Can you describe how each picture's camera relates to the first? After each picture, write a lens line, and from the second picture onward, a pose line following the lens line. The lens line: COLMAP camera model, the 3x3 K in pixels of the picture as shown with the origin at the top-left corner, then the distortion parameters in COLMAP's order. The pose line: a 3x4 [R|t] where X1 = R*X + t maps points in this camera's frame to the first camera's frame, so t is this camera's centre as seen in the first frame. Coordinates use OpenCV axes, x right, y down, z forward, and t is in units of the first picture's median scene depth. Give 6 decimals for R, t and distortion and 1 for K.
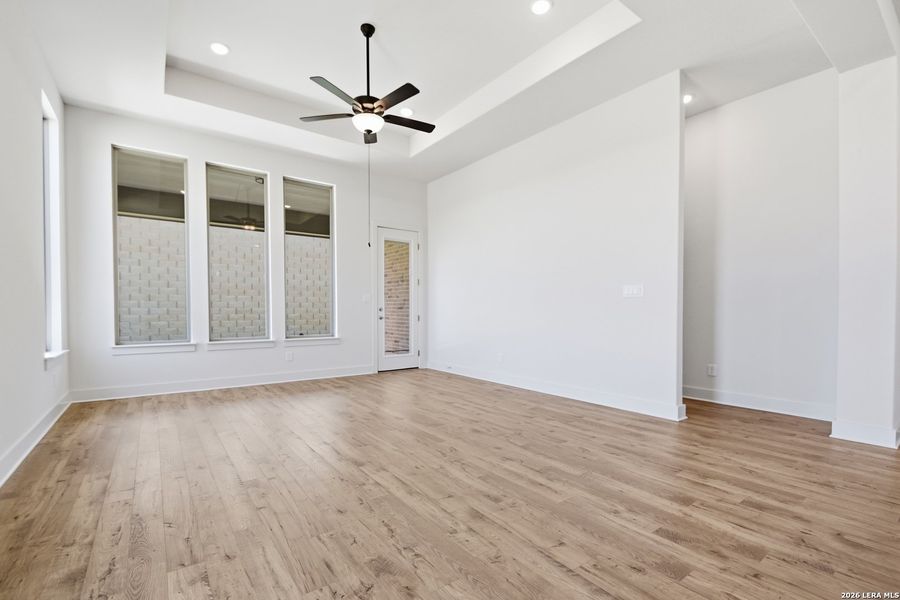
lens RADIAL K [[403.3, 0, 449.8], [0, 403.3, 309.7], [0, 0, 1]] dist [0.023939, -0.025234]
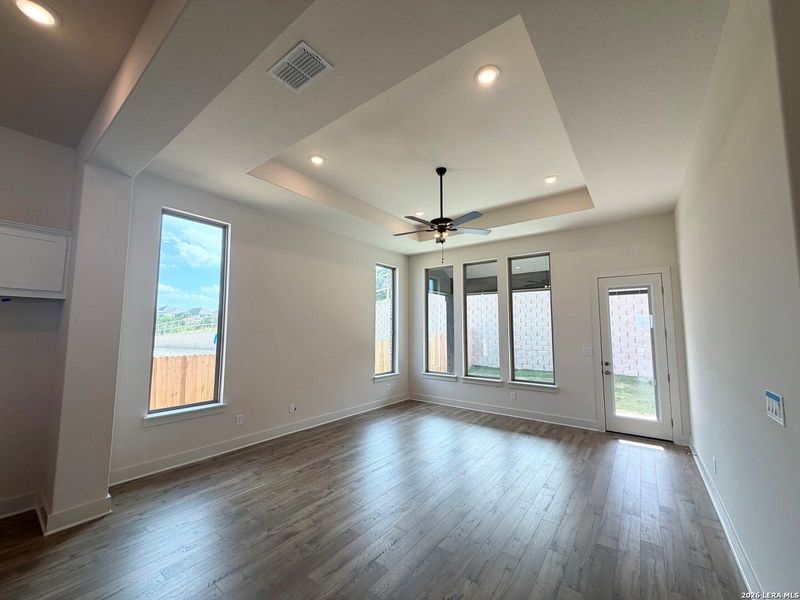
lens RADIAL K [[318.5, 0, 398.3], [0, 318.5, 300.5], [0, 0, 1]] dist [0.000815, -0.000196]
pose [[0.272944, -0.085550, -0.958219, 0.794124], [-0.003132, 0.995954, -0.089811, -0.150953], [0.962025, 0.027514, 0.271572, 0.593953]]
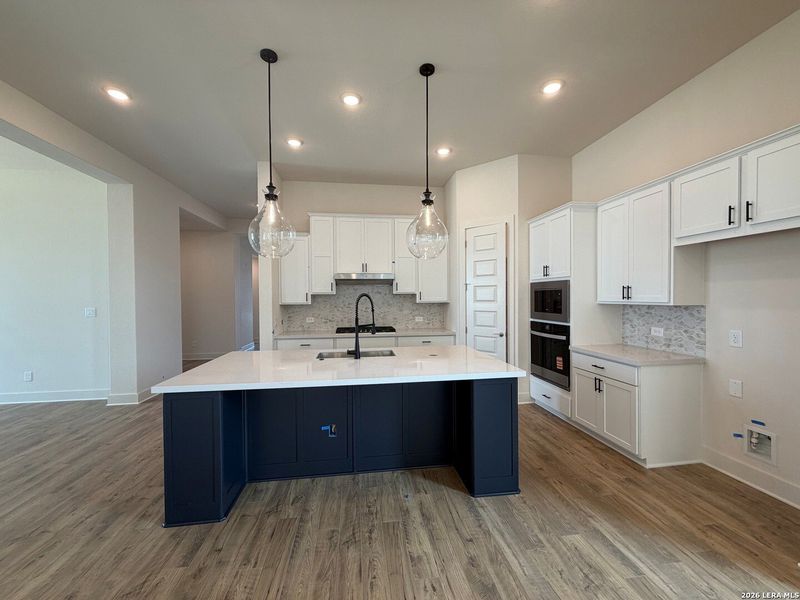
lens RADIAL K [[318.5, 0, 398.3], [0, 318.5, 300.5], [0, 0, 1]] dist [0.000815, -0.000196]
pose [[-0.873880, -0.003504, 0.486128, 0.189378], [0.005320, 0.999845, 0.016771, -0.114076], [-0.486112, 0.017242, -0.873727, 0.760739]]
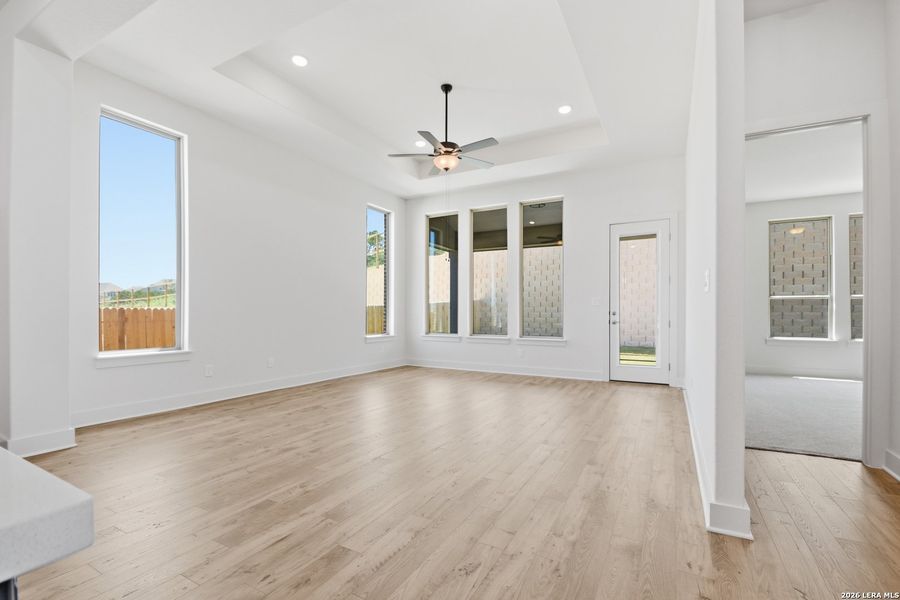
lens RADIAL K [[403.3, 0, 449.8], [0, 403.3, 309.7], [0, 0, 1]] dist [0.023939, -0.025234]
pose [[0.414420, -0.007019, -0.910059, 0.950449], [-0.004054, 0.999946, -0.009558, 0.002254], [0.910077, 0.007650, 0.414369, 0.521310]]
